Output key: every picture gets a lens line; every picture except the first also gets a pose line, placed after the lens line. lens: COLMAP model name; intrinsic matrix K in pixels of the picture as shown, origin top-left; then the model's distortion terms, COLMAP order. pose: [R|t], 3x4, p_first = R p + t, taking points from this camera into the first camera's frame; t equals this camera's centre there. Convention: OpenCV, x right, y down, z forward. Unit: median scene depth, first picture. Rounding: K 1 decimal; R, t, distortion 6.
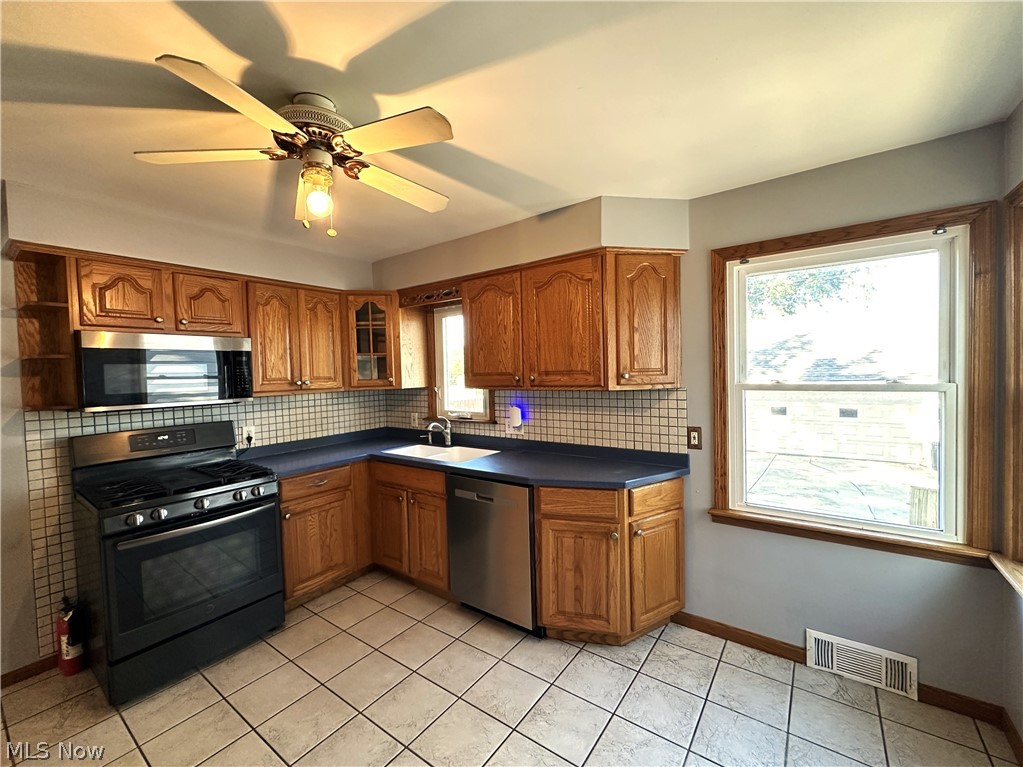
lens RADIAL K [[412.4, 0, 511.5], [0, 412.4, 383.5], [0, 0, 1]] dist [-0.000264, -0.000205]
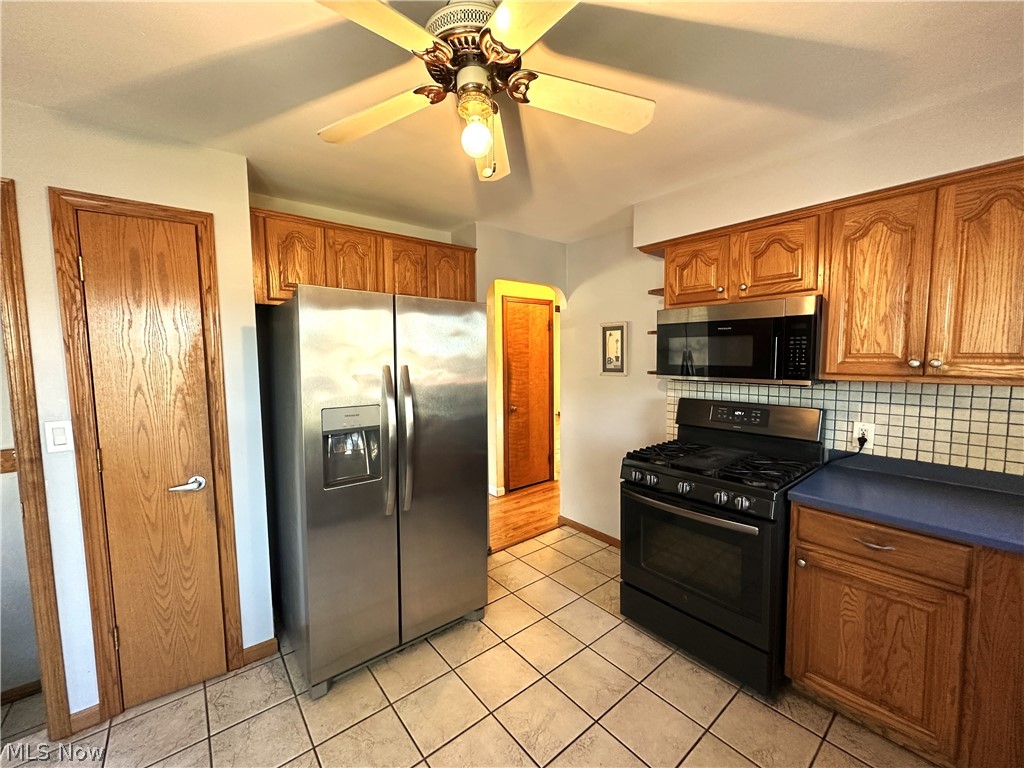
lens RADIAL K [[412.8, 0, 512.0], [0, 412.8, 384.0], [0, 0, 1]] dist [-0.000264, -0.000205]
pose [[-0.246956, 0.101962, -0.963648, 0.163160], [-0.013148, 0.994005, 0.108543, -0.027100], [0.968938, 0.039475, -0.244135, 0.606582]]
